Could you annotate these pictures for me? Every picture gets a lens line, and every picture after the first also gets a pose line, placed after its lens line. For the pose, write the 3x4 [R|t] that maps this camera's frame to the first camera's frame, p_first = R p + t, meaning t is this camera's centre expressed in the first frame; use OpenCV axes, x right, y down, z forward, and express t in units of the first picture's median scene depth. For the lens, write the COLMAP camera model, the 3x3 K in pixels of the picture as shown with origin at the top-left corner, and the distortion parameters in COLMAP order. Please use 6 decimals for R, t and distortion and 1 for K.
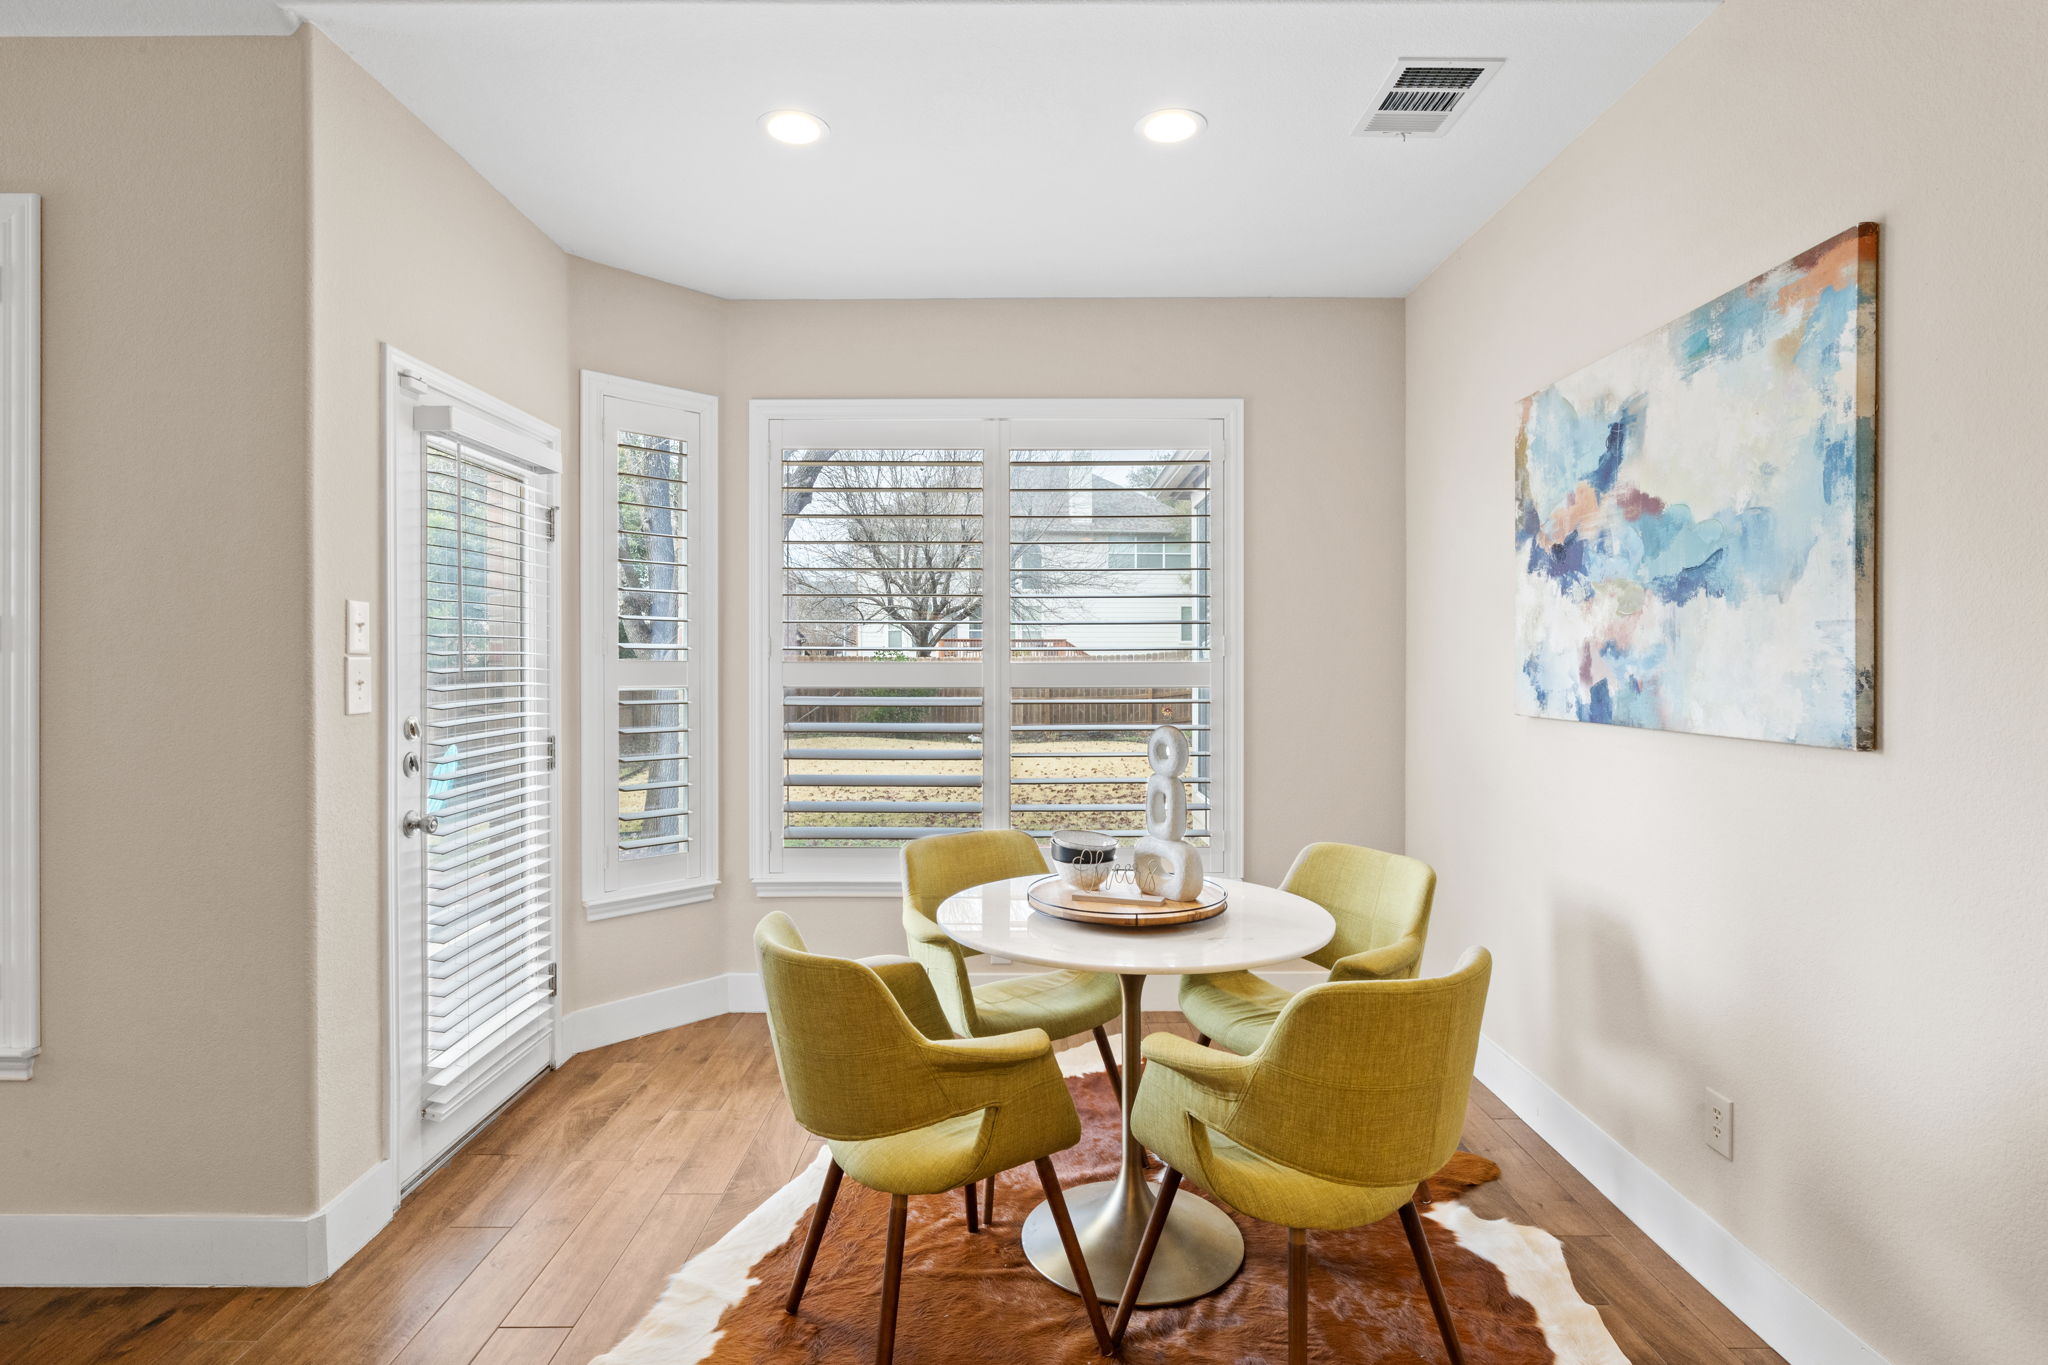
lens RADIAL K [[1021.9, 0, 1026.2], [0, 1021.9, 661.9], [0, 0, 1]] dist [-0.001654, -0.000084]
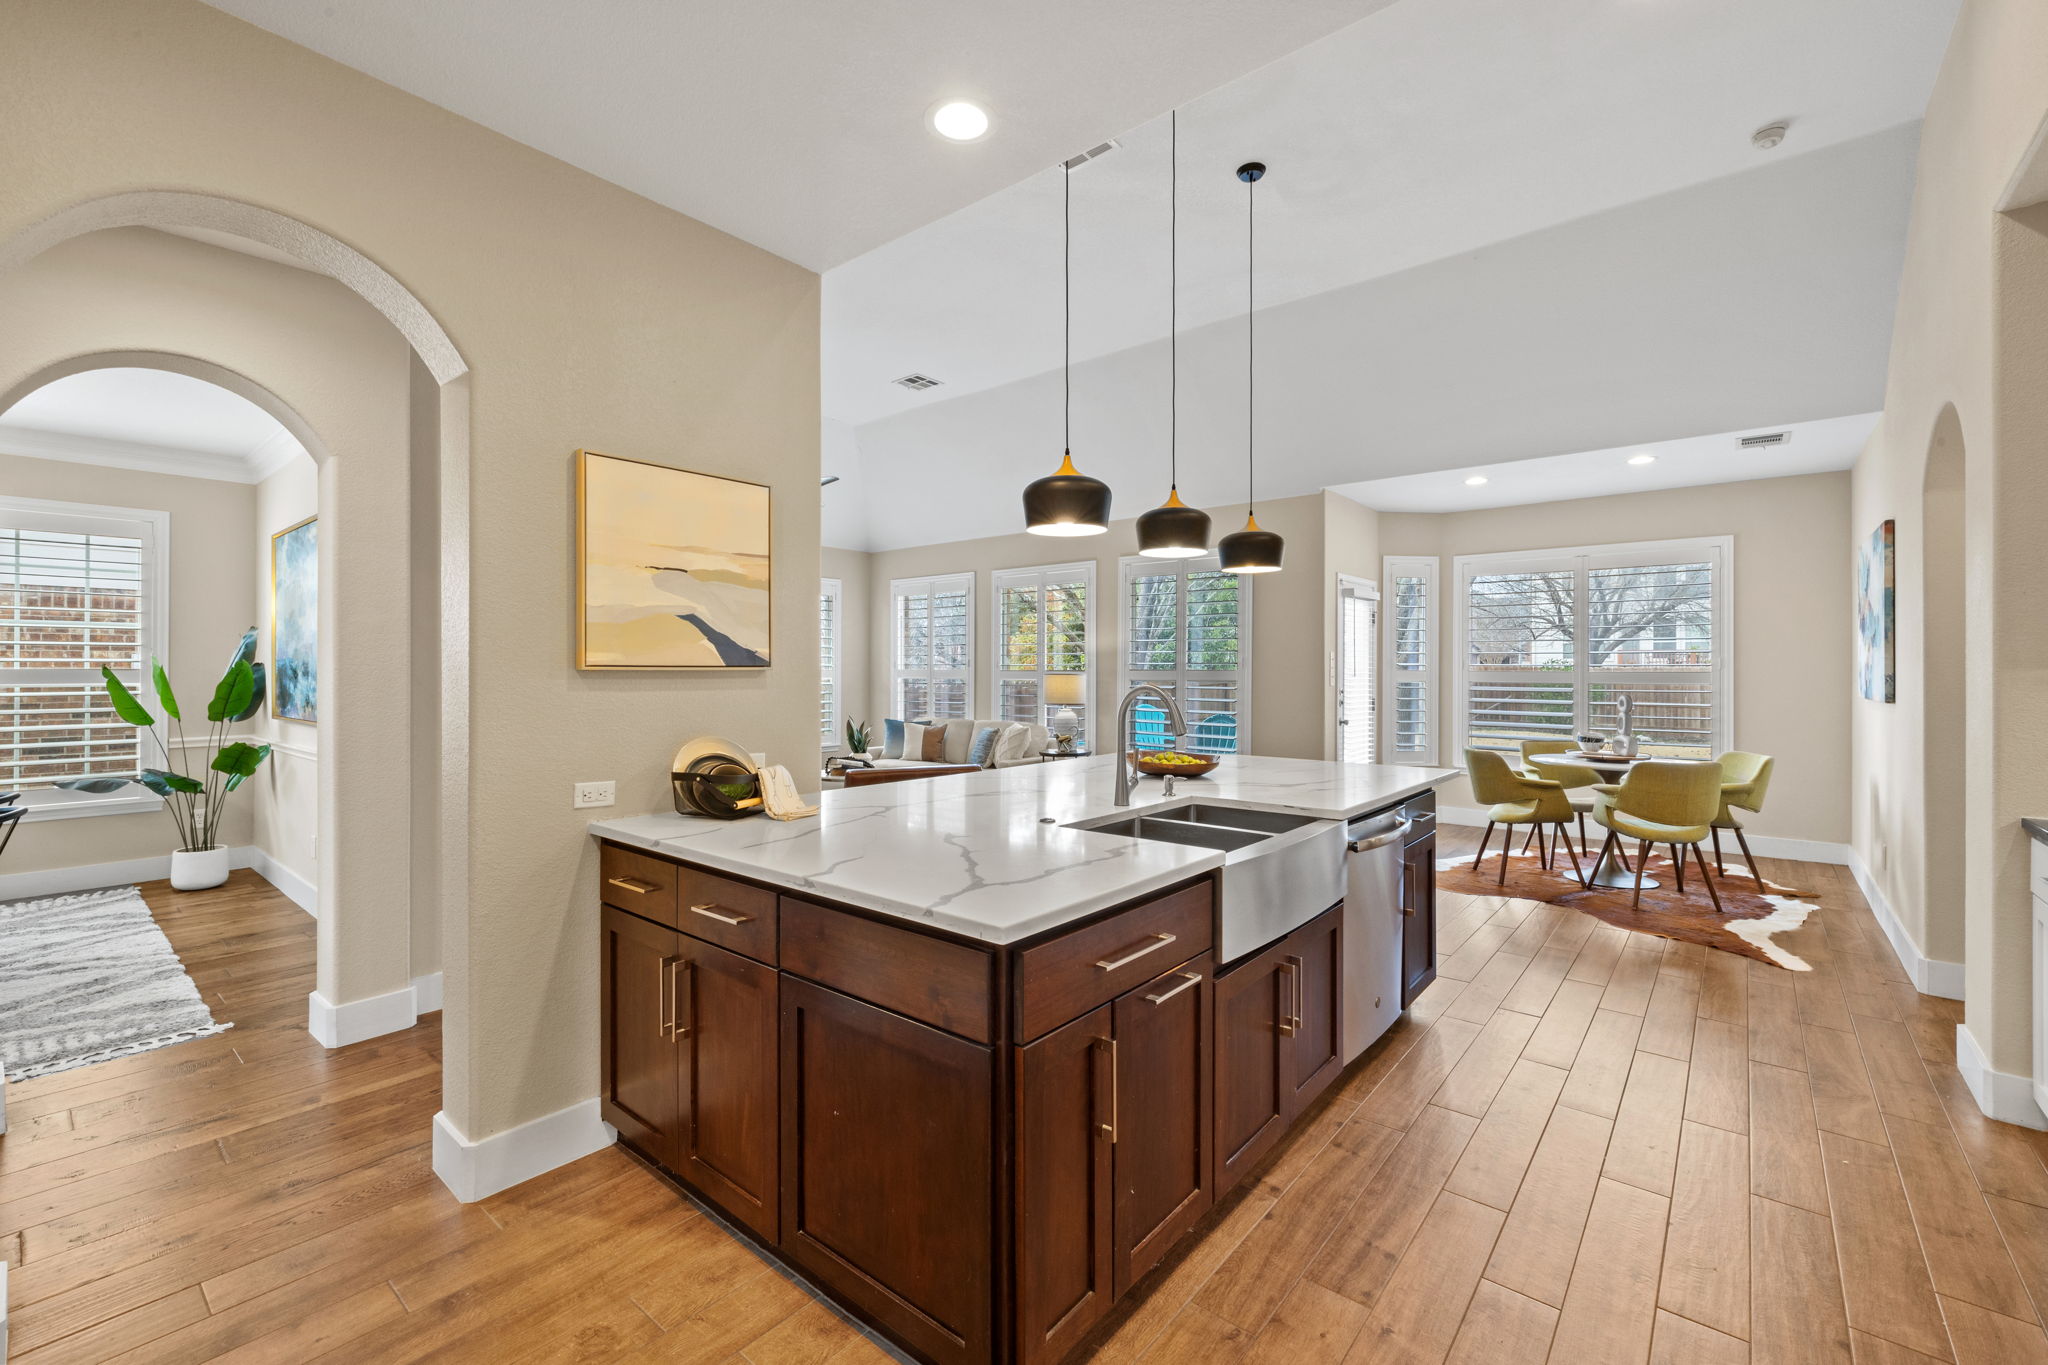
lens RADIAL K [[833.9, 0, 1020.0], [0, 833.9, 671.9], [0, 0, 1]] dist [-0.002137, -0.000238]
pose [[0.753091, 0.002732, -0.657910, 0.385960], [-0.002081, 0.999996, 0.001770, 0.000783], [0.657913, 0.000036, 0.753094, -1.777789]]
